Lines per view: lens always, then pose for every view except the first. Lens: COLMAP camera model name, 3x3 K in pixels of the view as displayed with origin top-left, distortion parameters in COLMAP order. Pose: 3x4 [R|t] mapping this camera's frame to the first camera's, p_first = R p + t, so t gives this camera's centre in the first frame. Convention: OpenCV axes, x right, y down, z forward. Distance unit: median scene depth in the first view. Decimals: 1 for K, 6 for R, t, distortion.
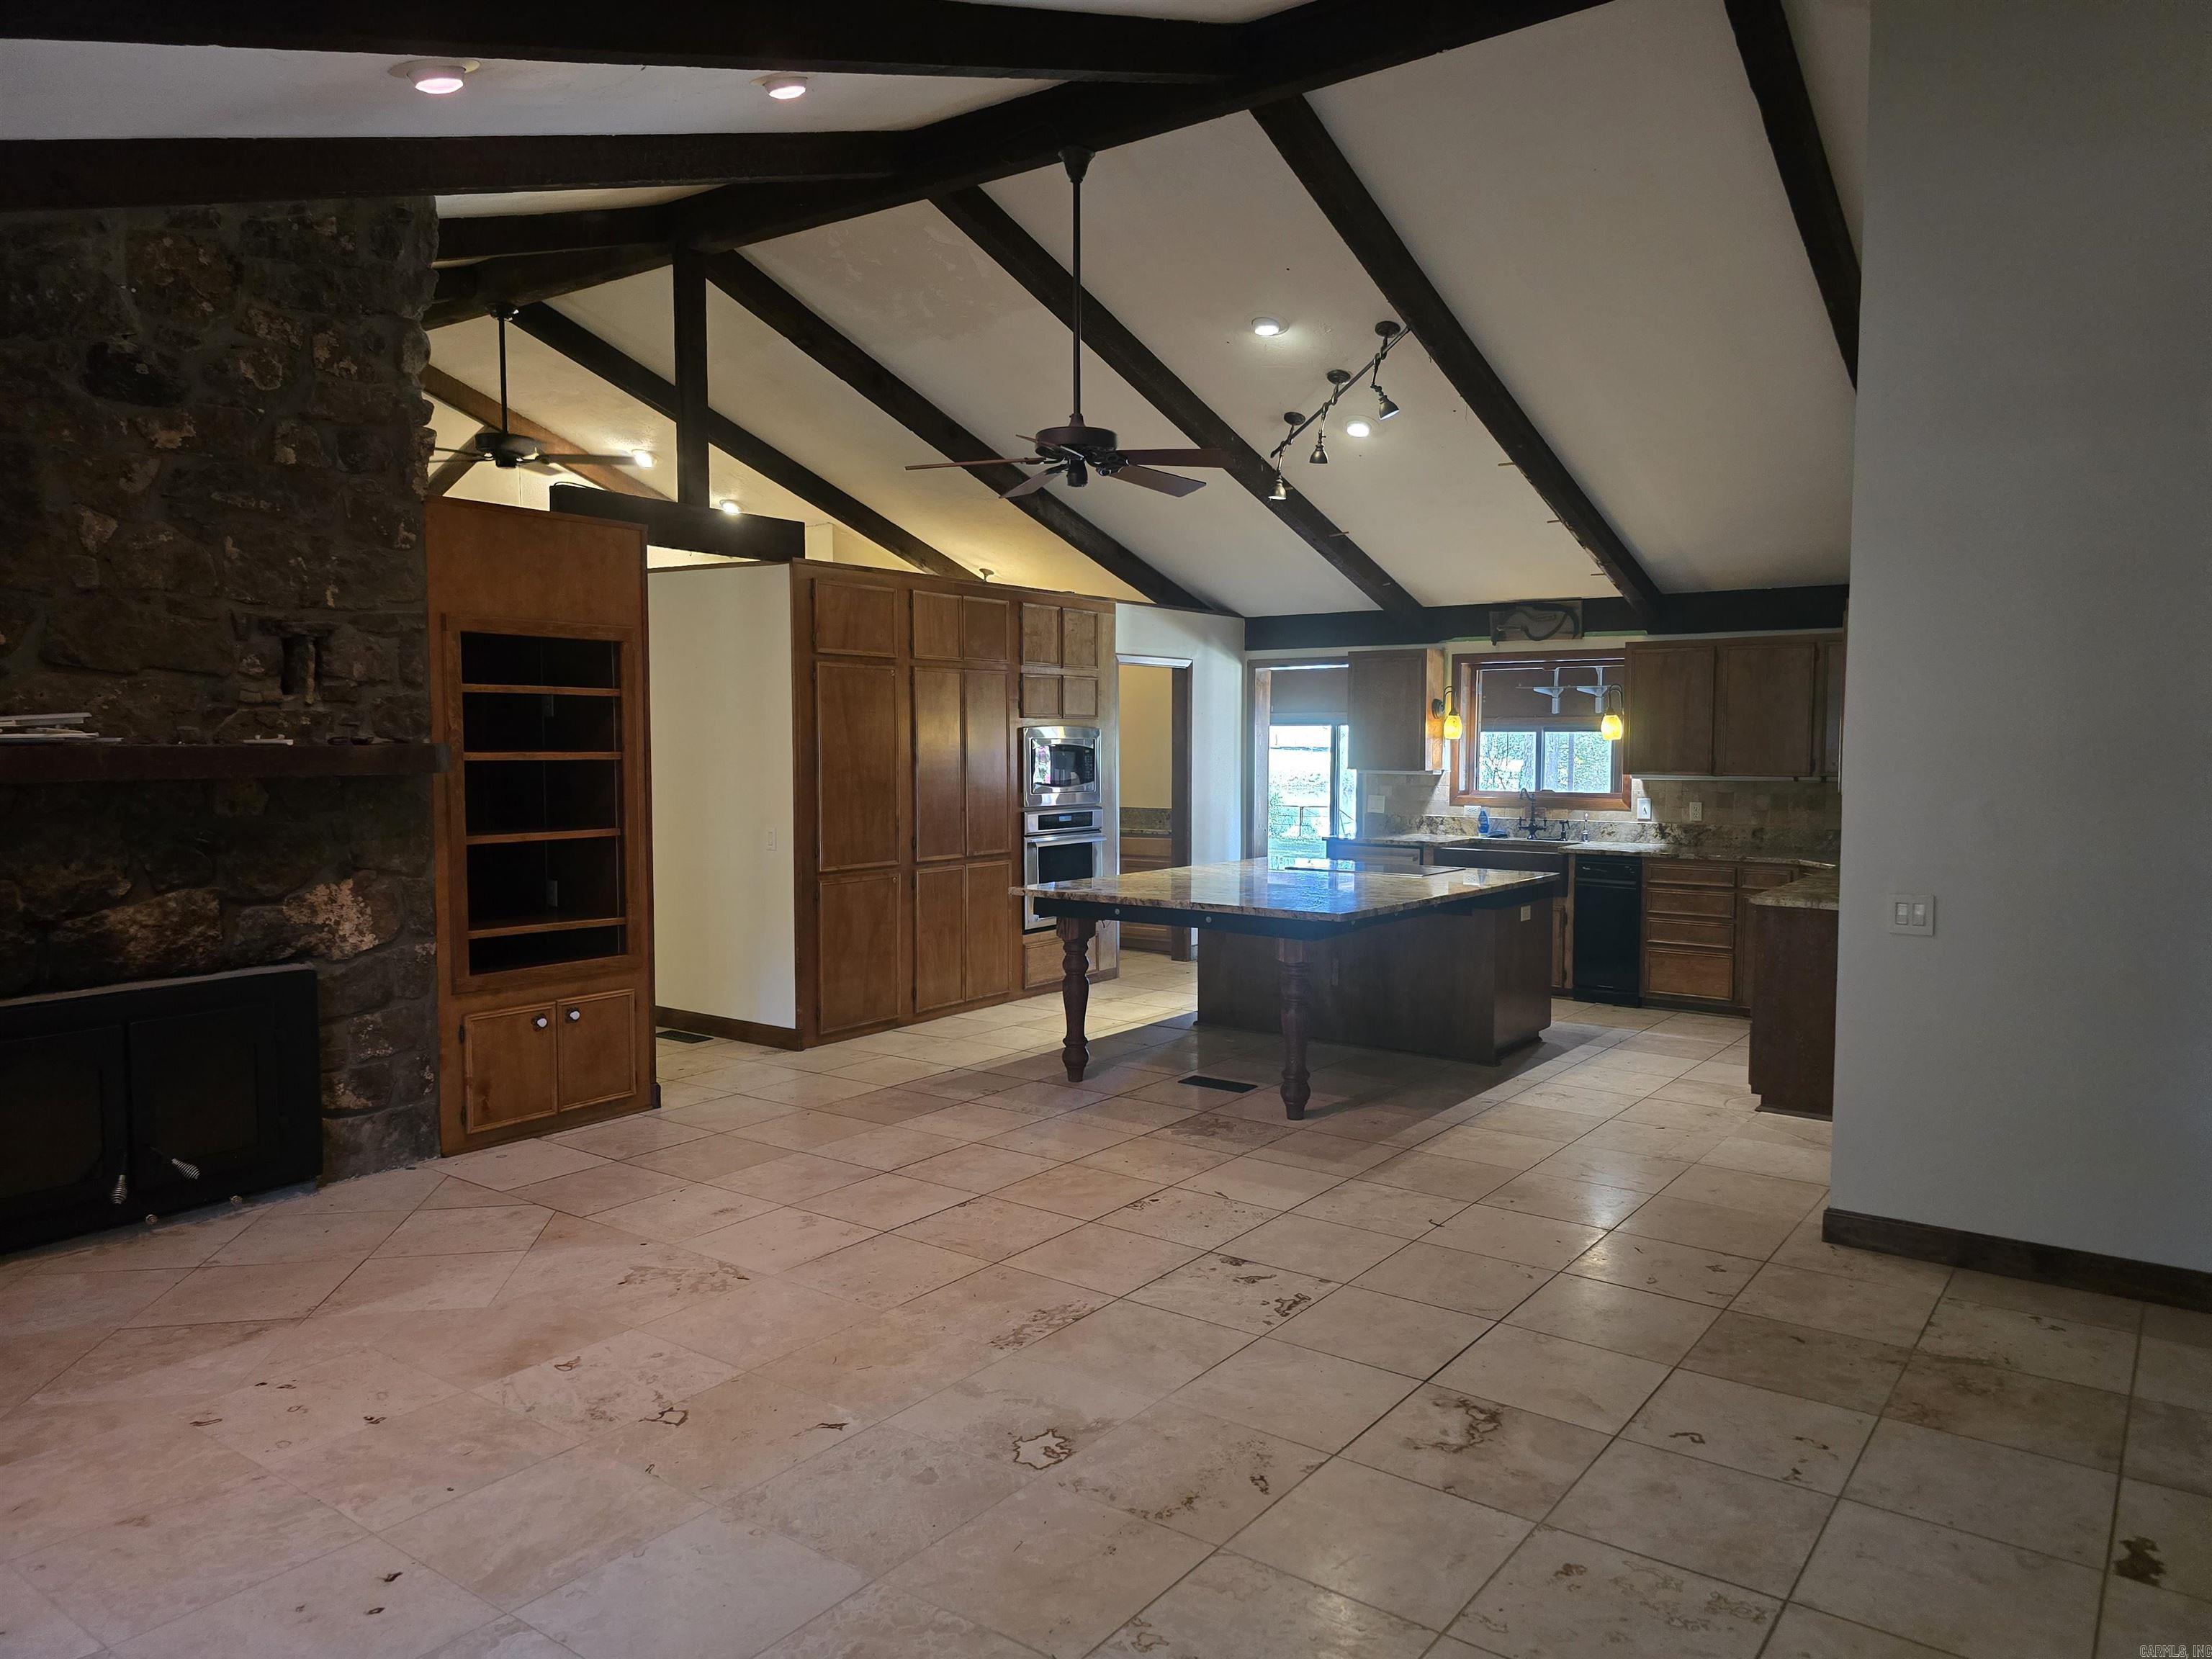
lens RADIAL K [[1485.4, 0, 1125.6], [0, 1485.4, 829.0], [0, 0, 1]] dist [0.060090, -0.049440]
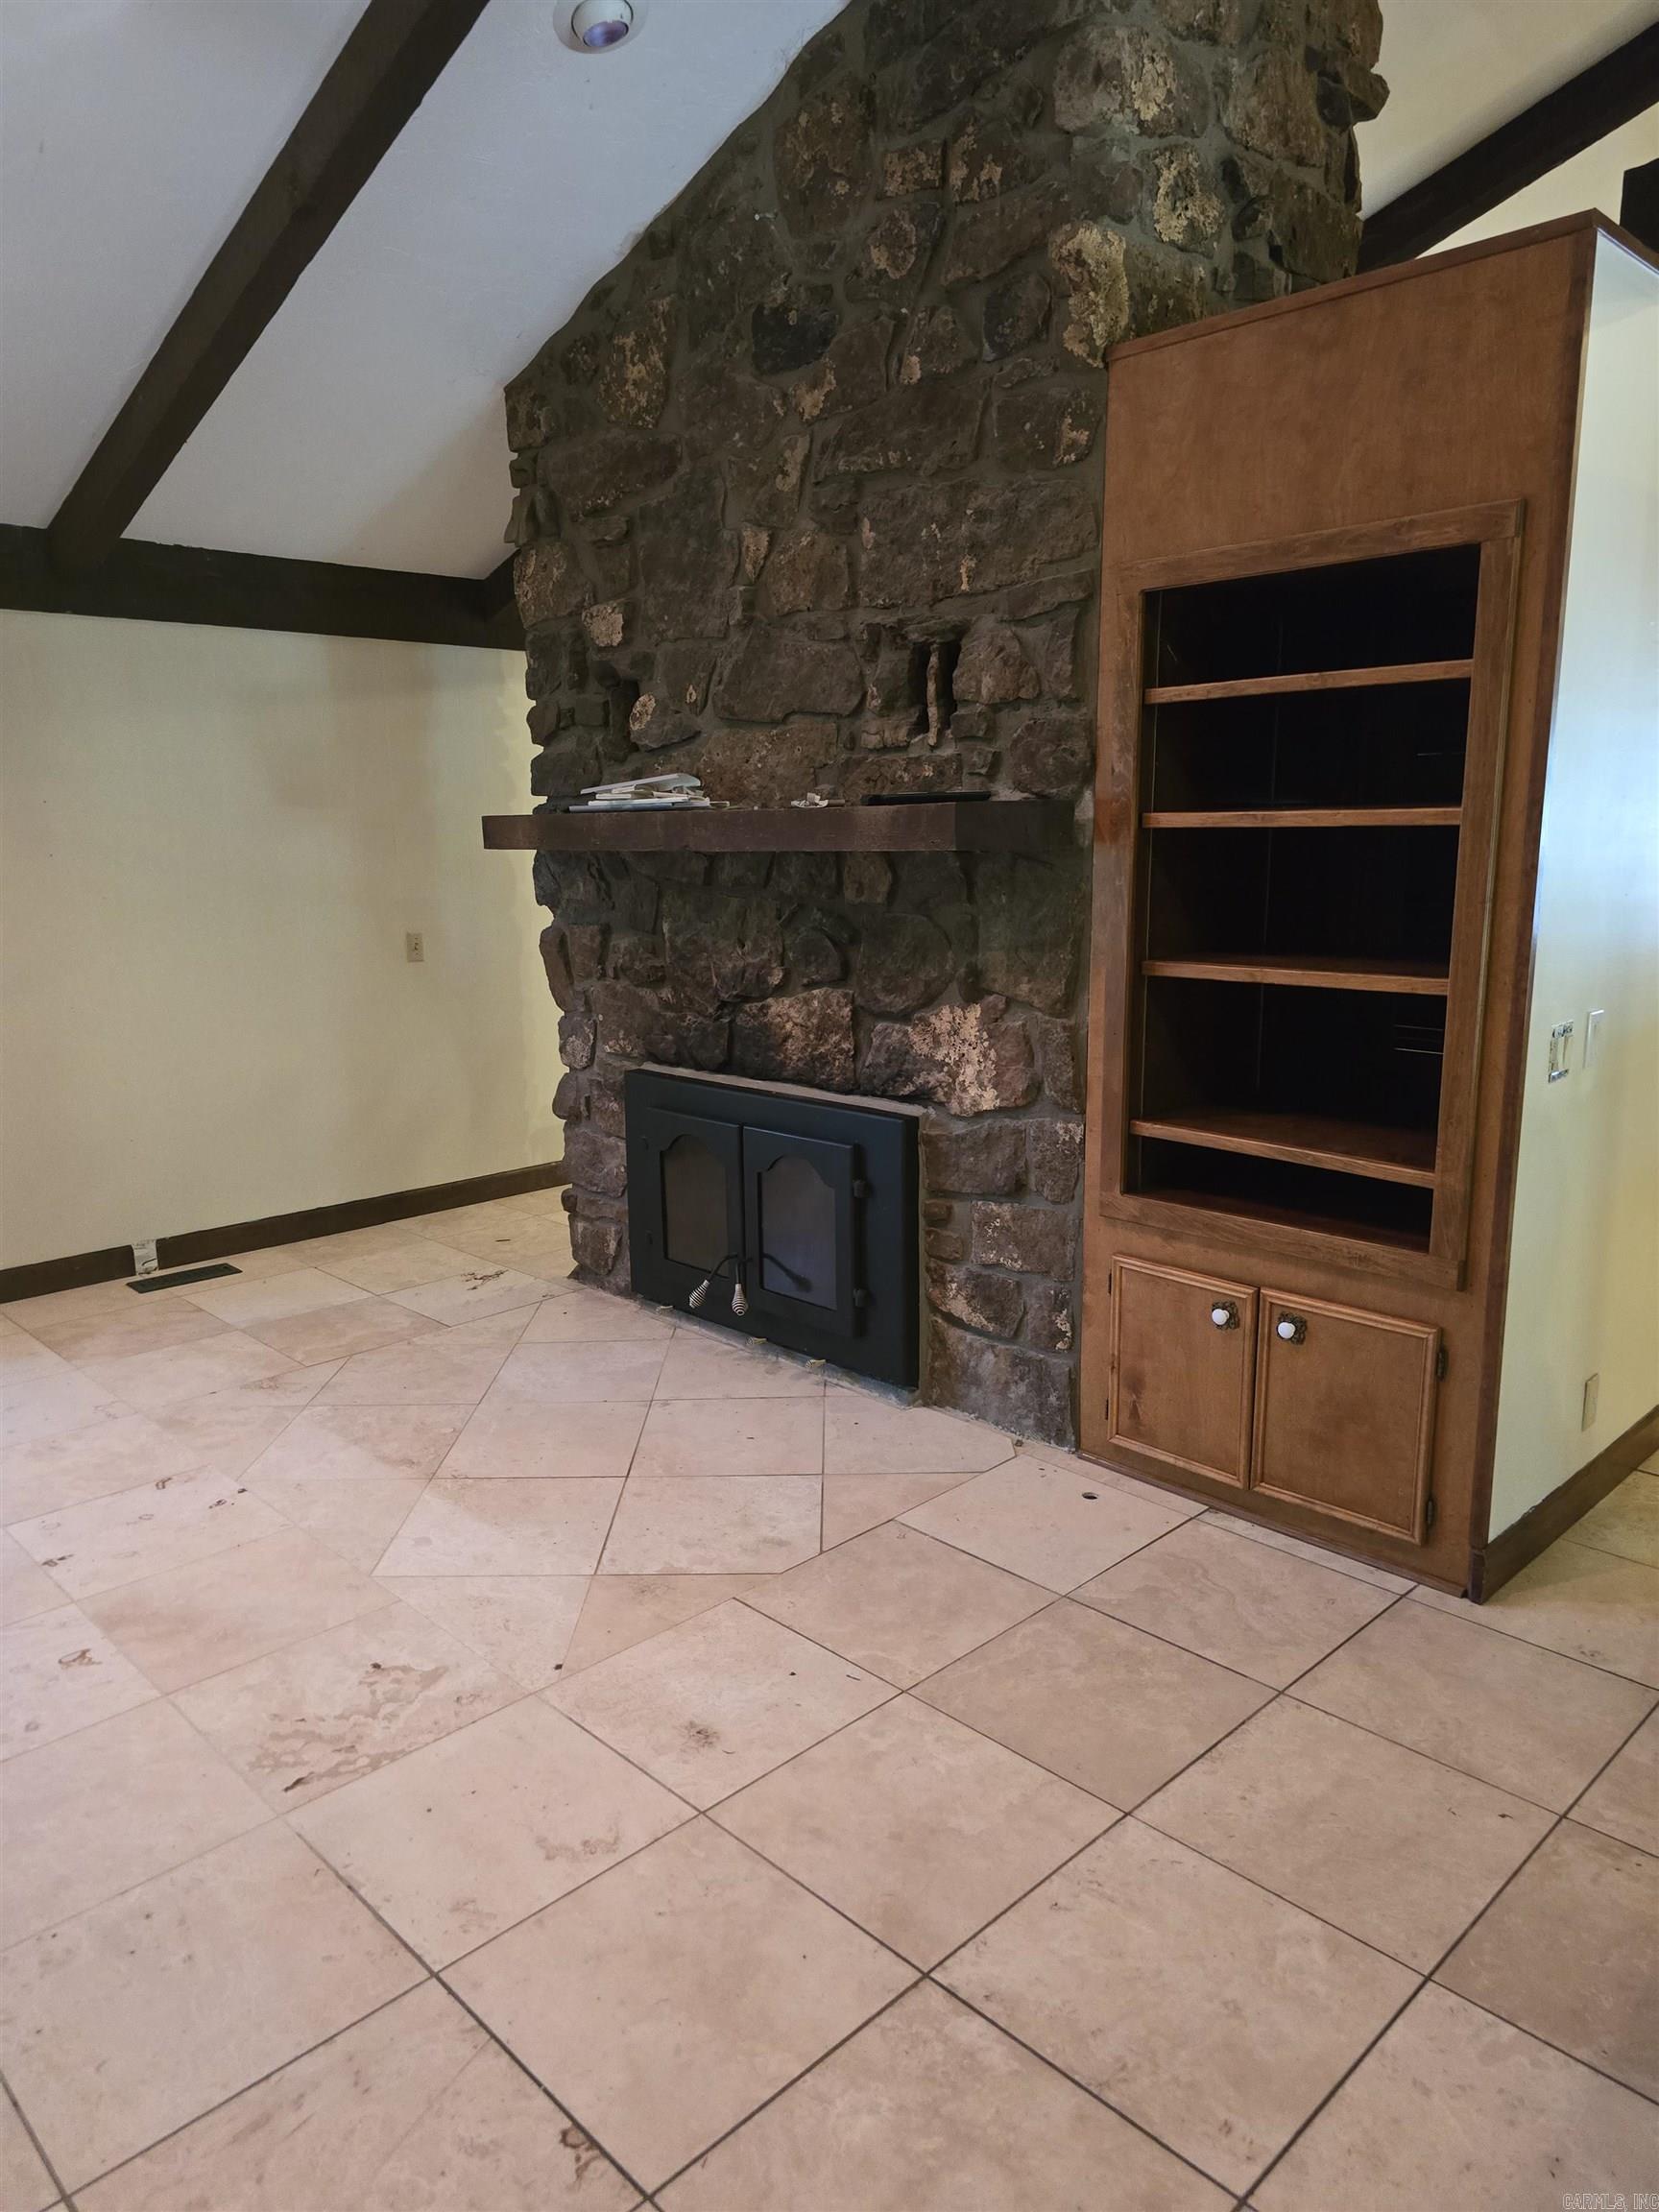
lens RADIAL K [[1485.4, 0, 809.1], [0, 1485.4, 1119.8], [0, 0, 1]] dist [0.060090, -0.049440]
pose [[-0.174164, 0.193562, -0.965506, 0.165394], [-0.045013, 0.977901, 0.204166, -0.050581], [0.983687, 0.079019, -0.161602, 1.042170]]
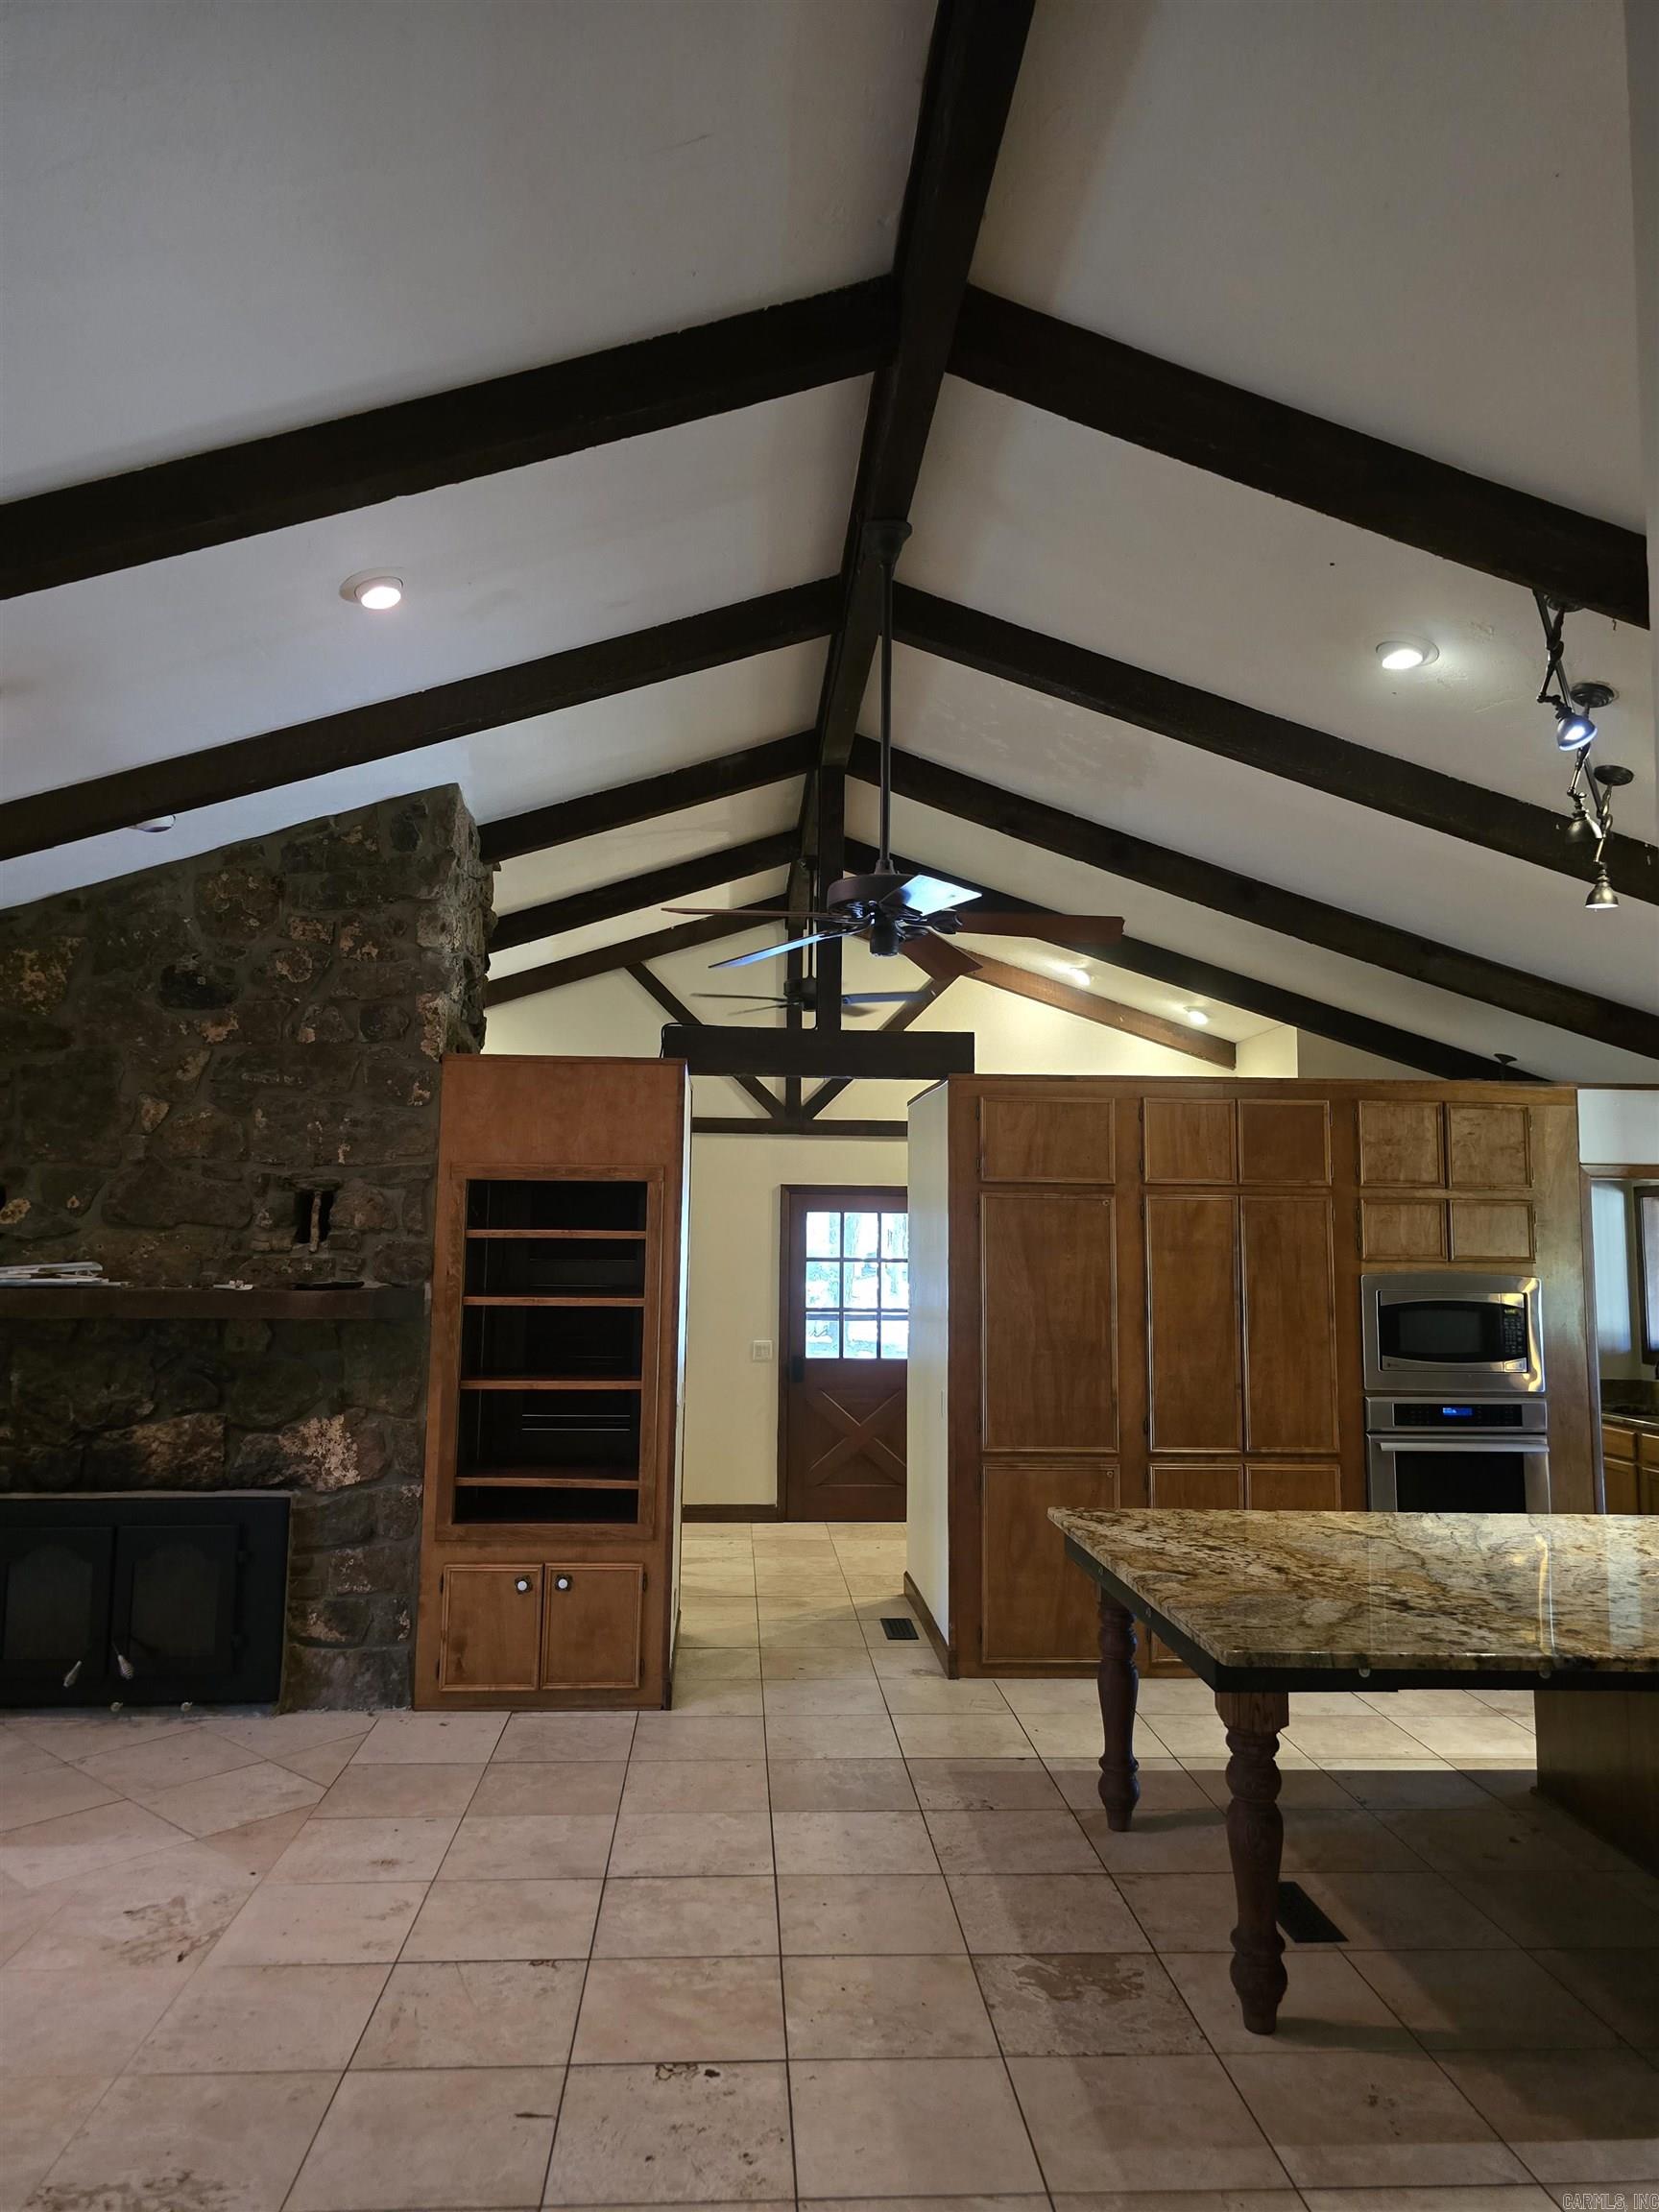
lens RADIAL K [[1485.4, 0, 809.6], [0, 1485.4, 1096.4], [0, 0, 1]] dist [0.060090, -0.049440]
pose [[0.630831, -0.069693, -0.772784, 0.535893], [-0.058983, 0.988769, -0.137320, -0.064726], [0.773675, 0.132207, 0.619635, 0.569979]]
